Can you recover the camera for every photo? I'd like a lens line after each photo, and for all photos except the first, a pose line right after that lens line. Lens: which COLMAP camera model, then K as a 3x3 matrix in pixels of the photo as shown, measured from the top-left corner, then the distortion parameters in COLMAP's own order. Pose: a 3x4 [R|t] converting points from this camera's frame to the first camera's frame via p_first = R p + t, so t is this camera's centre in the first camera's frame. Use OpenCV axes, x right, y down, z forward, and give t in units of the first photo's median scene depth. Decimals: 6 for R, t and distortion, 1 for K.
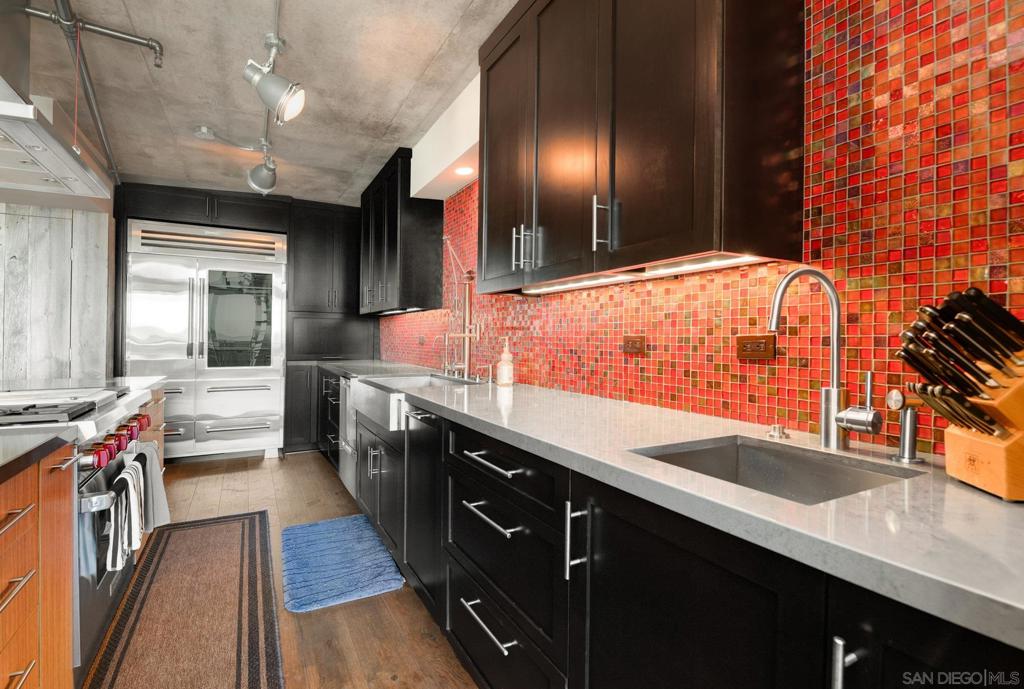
lens RADIAL K [[457.0, 0, 483.4], [0, 457.0, 339.9], [0, 0, 1]] dist [0.000004, -0.000363]
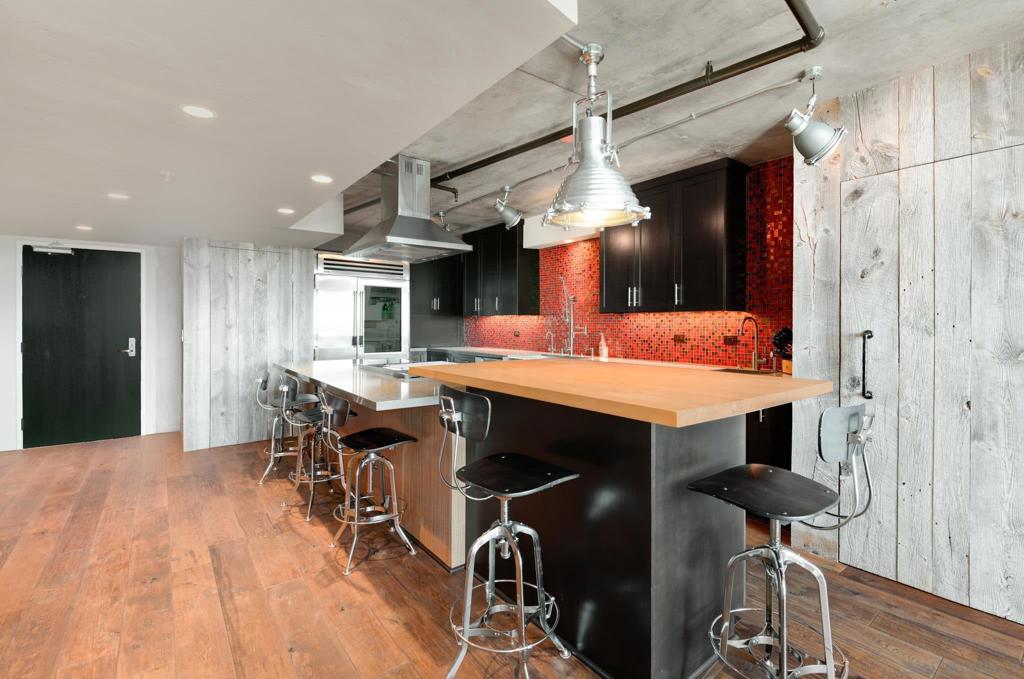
lens RADIAL K [[463.1, 0, 507.0], [0, 463.1, 324.8], [0, 0, 1]] dist [0.013773, -0.000039]
pose [[0.981483, -0.003631, 0.191515, -0.868110], [0.003800, 0.999993, -0.000510, -0.052096], [-0.191512, 0.001228, 0.981490, -1.032018]]
